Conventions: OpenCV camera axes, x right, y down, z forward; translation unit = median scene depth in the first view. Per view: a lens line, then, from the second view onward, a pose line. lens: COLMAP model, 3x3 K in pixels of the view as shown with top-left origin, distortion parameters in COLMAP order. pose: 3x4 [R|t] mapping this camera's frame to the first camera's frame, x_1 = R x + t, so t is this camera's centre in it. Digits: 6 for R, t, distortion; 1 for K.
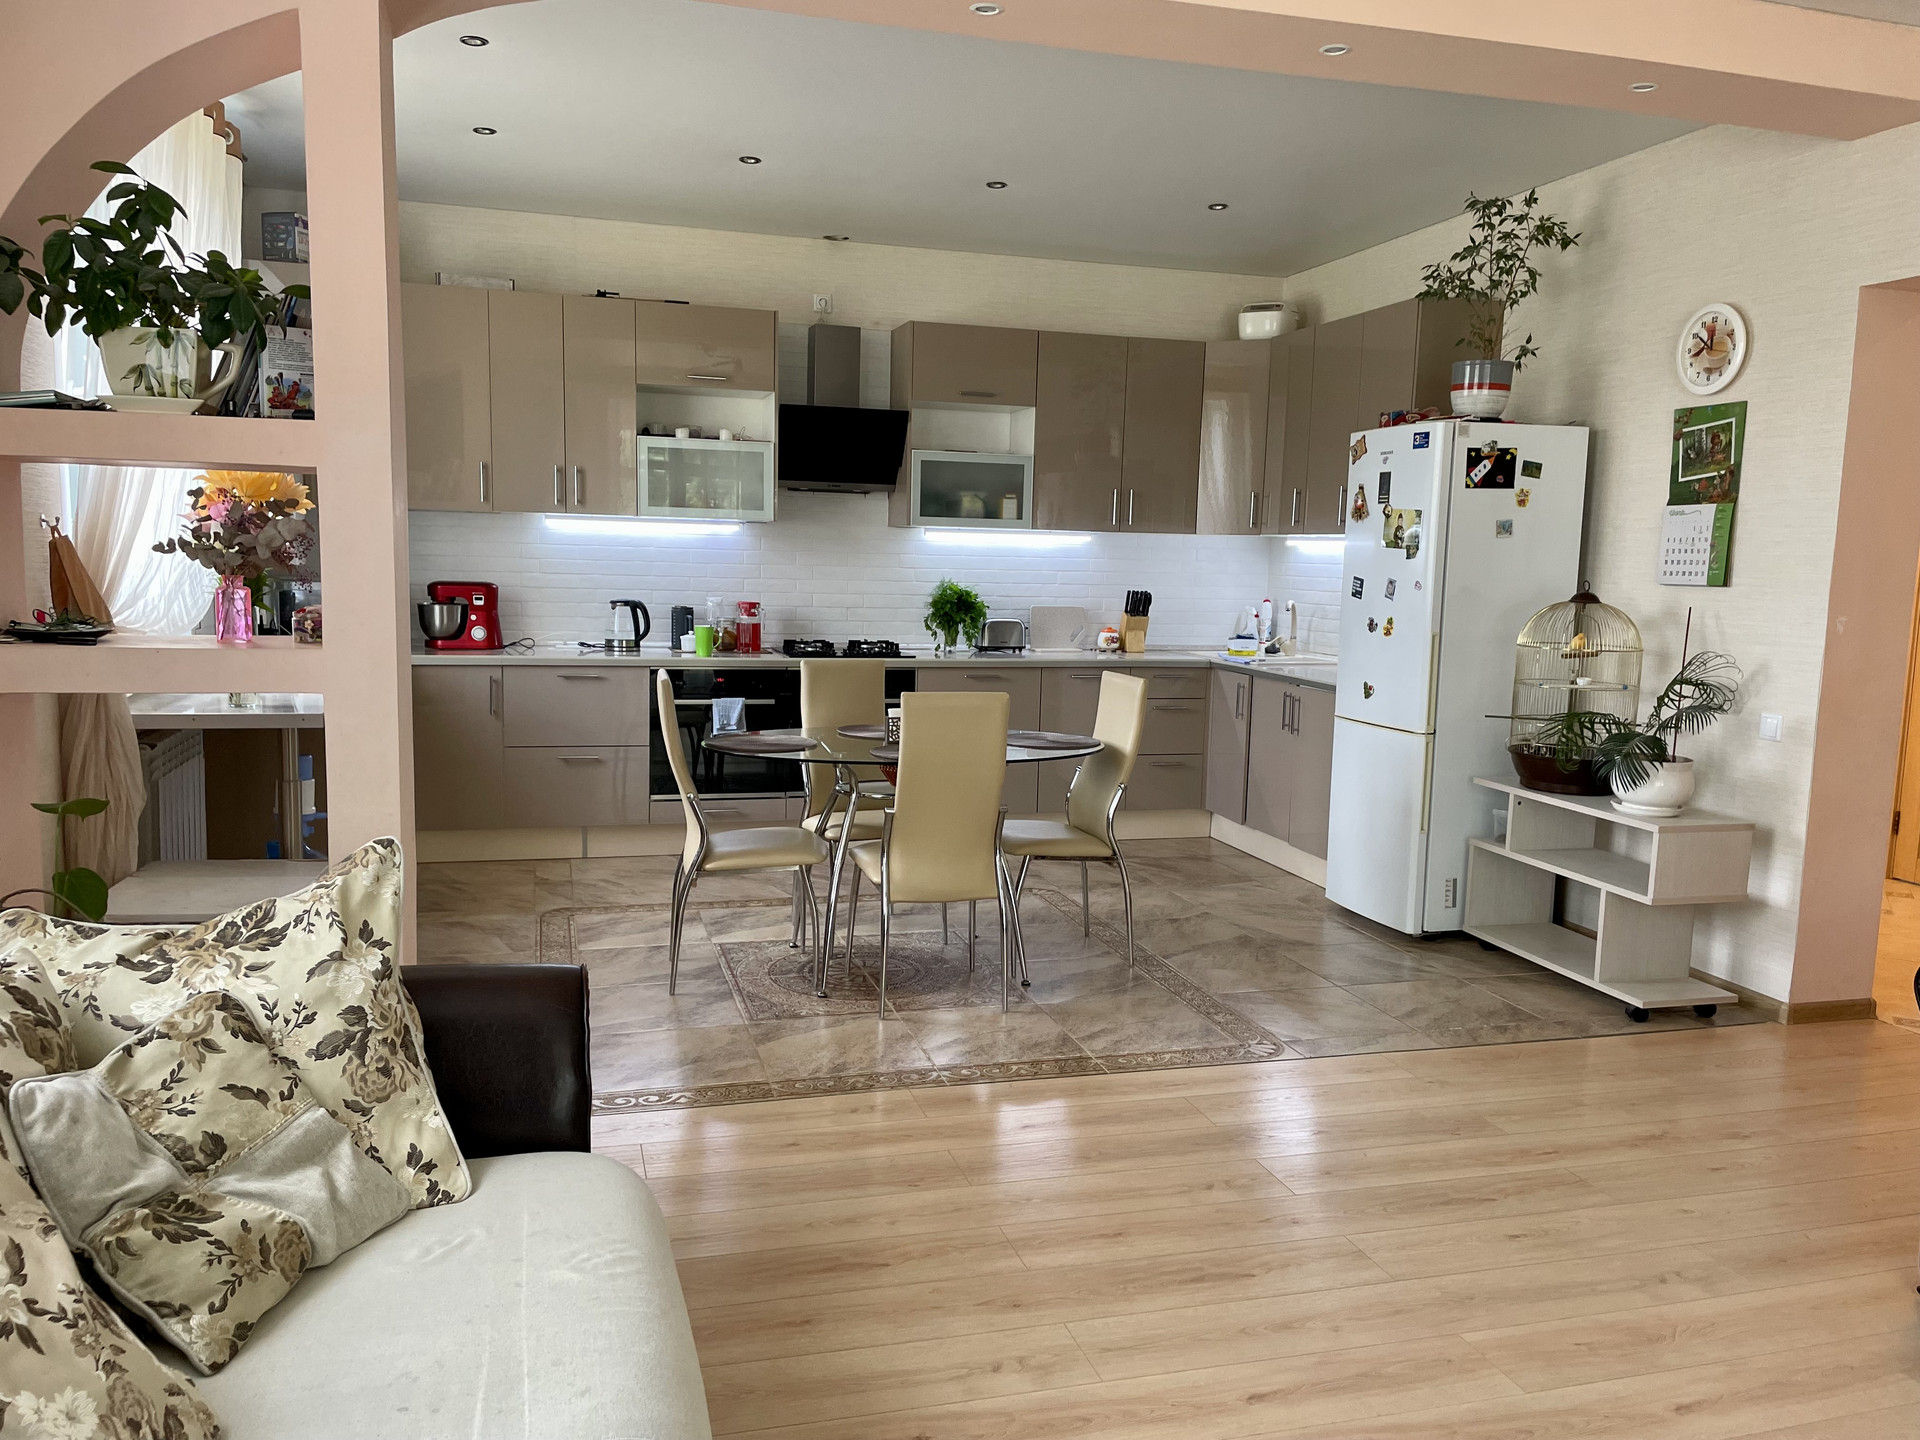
lens RADIAL K [[1453.3, 0, 955.8], [0, 1453.3, 719.8], [0, 0, 1]] dist [0.080358, -0.107145]
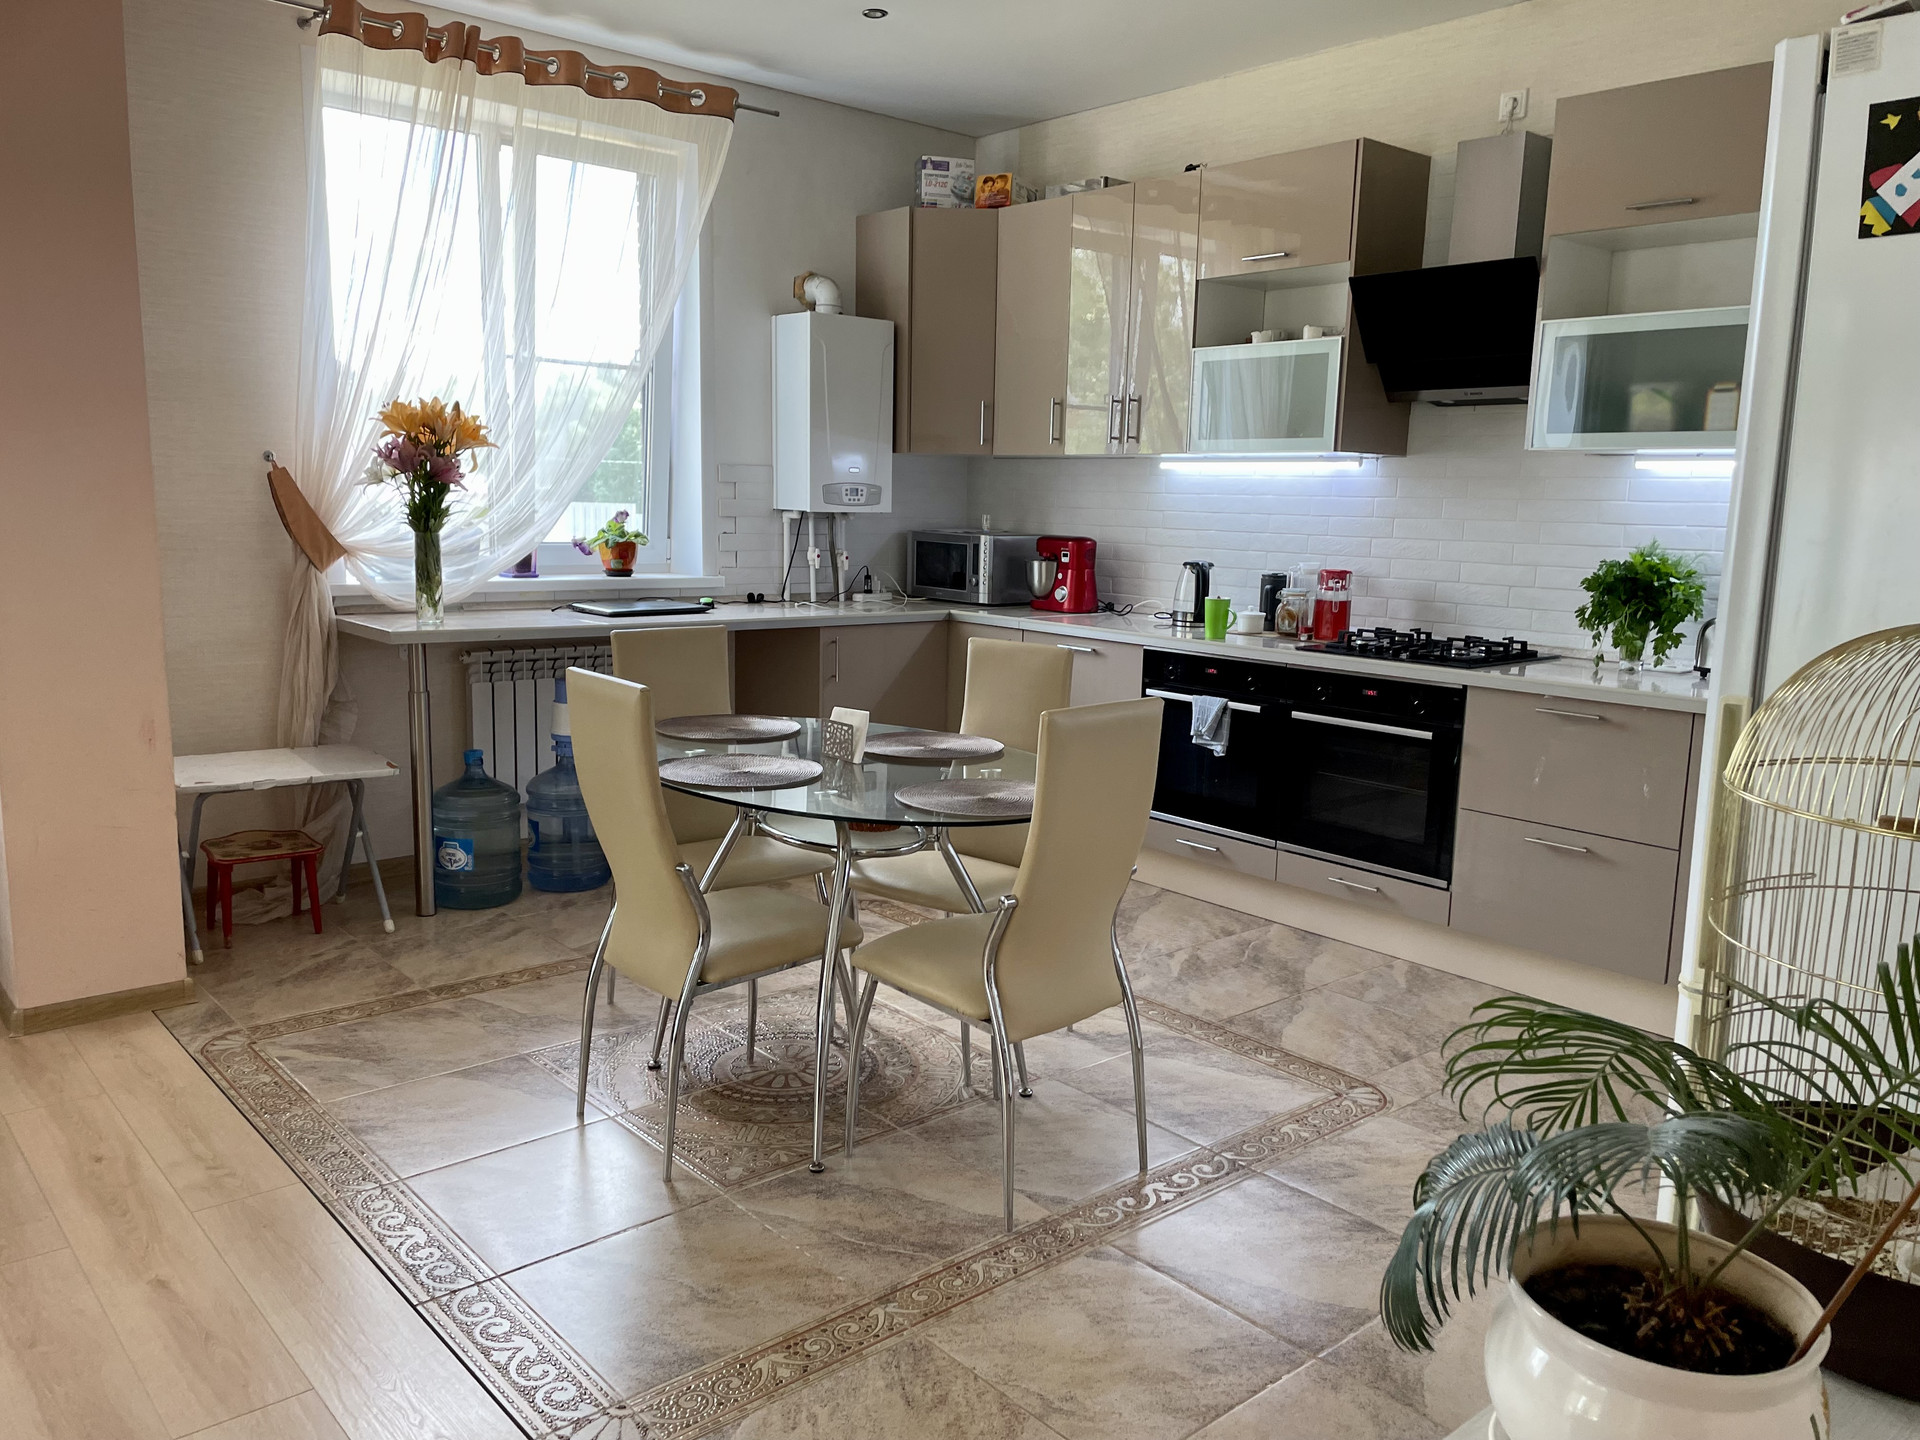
lens RADIAL K [[1453.3, 0, 954.7], [0, 1453.3, 723.1], [0, 0, 1]] dist [0.080358, -0.107145]
pose [[0.424834, 0.126427, -0.896400, 0.423257], [-0.115772, 0.989657, 0.084711, -0.046263], [0.897838, 0.067790, 0.435077, 0.531421]]
